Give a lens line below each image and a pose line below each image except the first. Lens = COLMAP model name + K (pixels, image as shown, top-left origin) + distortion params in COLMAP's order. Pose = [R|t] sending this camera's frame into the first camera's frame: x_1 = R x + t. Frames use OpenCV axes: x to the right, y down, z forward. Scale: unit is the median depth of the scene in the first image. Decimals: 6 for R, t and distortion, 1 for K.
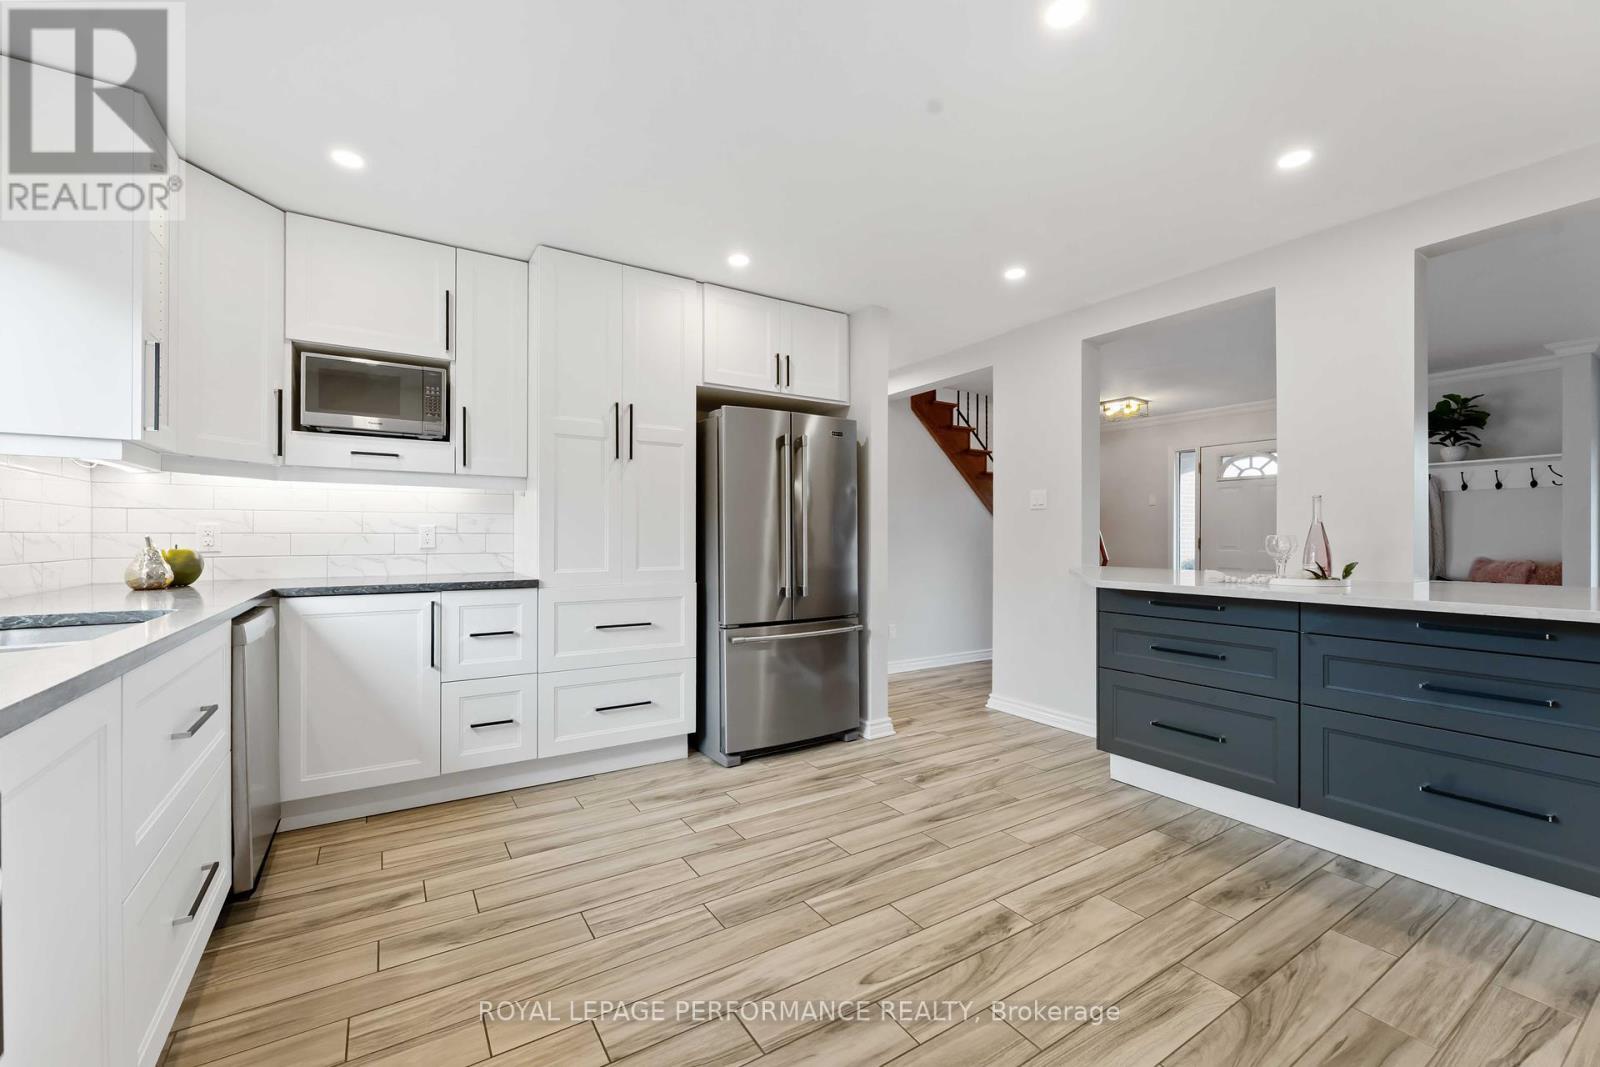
lens RADIAL K [[650.7, 0, 789.3], [0, 650.7, 531.3], [0, 0, 1]] dist [0.000640, 0.000386]
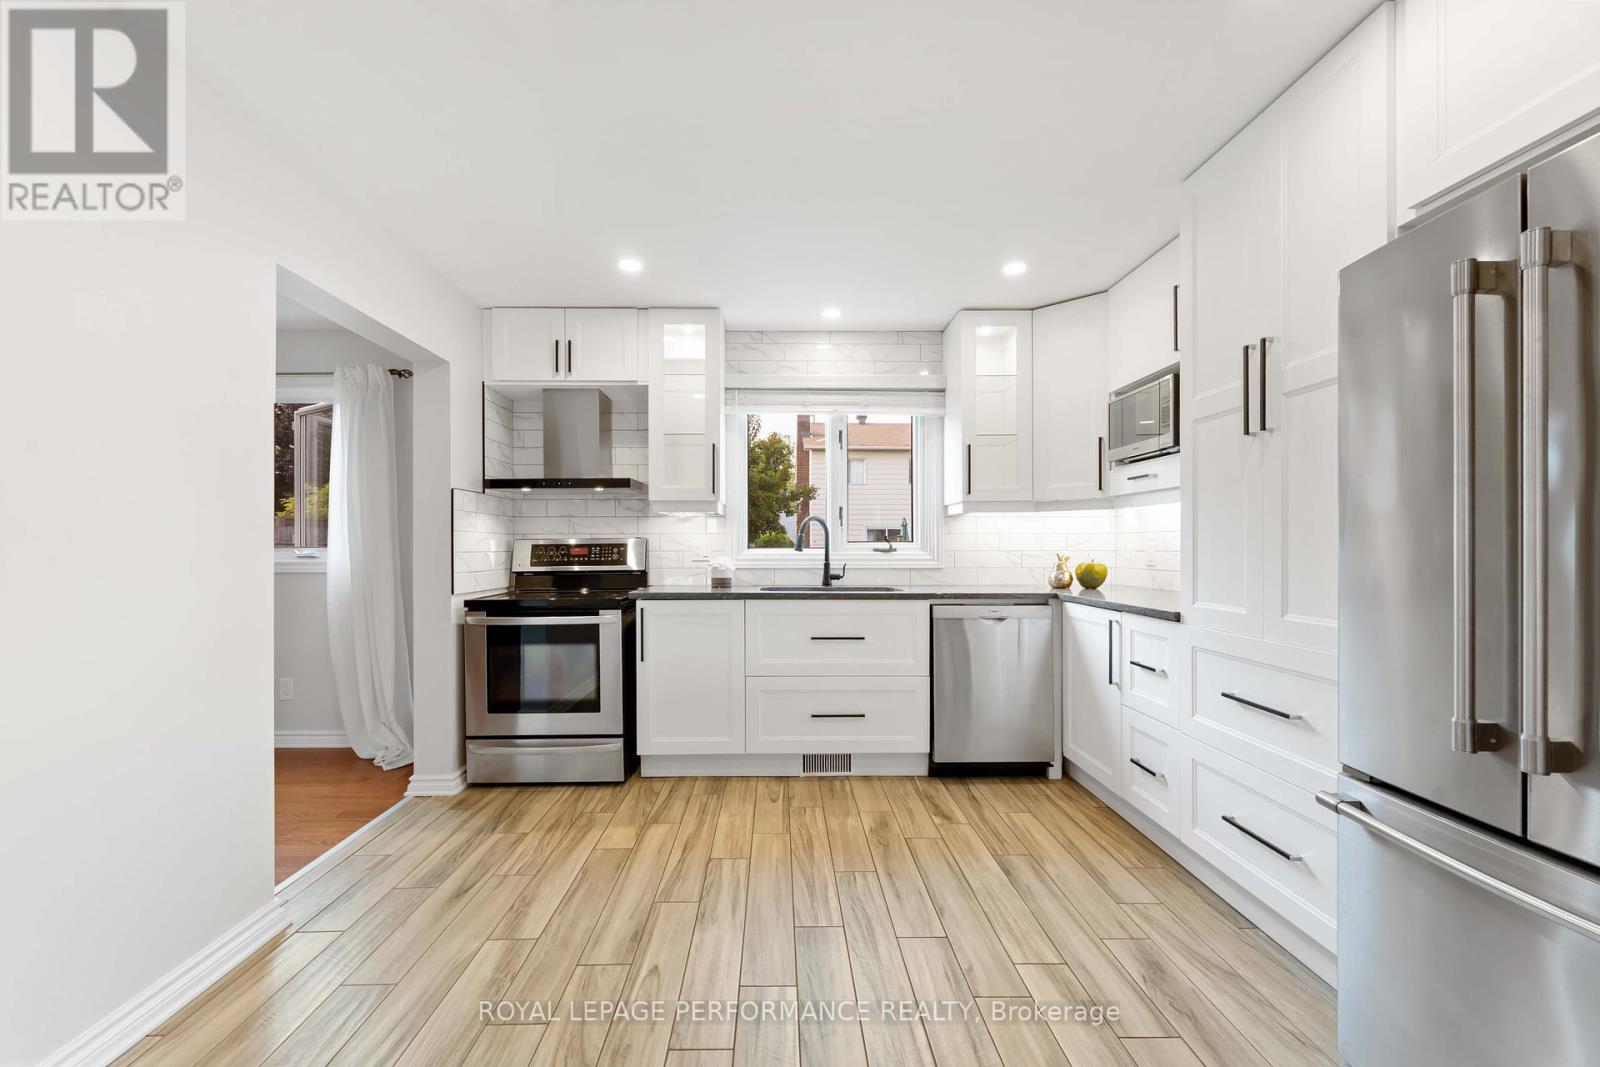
lens RADIAL K [[650.7, 0, 785.8], [0, 650.7, 544.2], [0, 0, 1]] dist [0.000640, 0.000386]
pose [[-0.519454, -0.003341, -0.854492, 0.556134], [0.004320, 0.999969, -0.006536, -0.005720], [0.854488, -0.007086, -0.519423, 1.045976]]
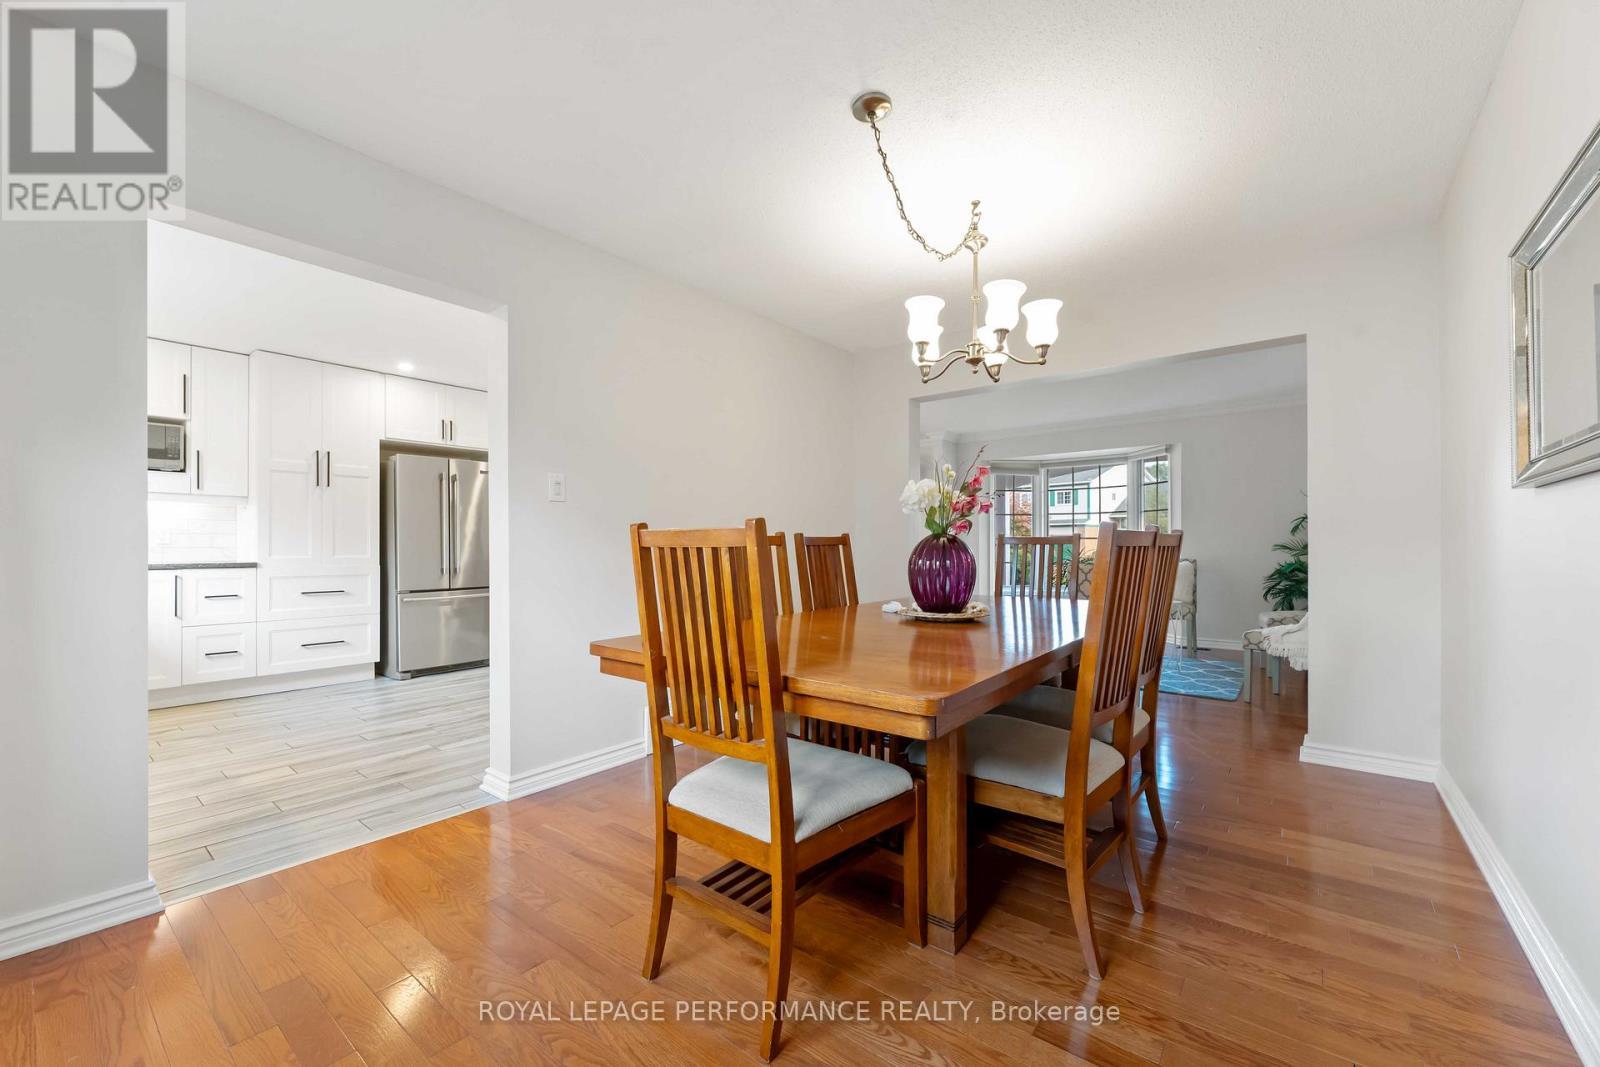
lens RADIAL K [[650.7, 0, 802.7], [0, 650.7, 542.0], [0, 0, 1]] dist [0.000640, 0.000386]
pose [[0.944743, 0.001181, 0.327809, 0.366290], [-0.004290, 0.999952, 0.008761, 0.005514], [-0.327783, -0.009683, 0.944703, -0.975599]]
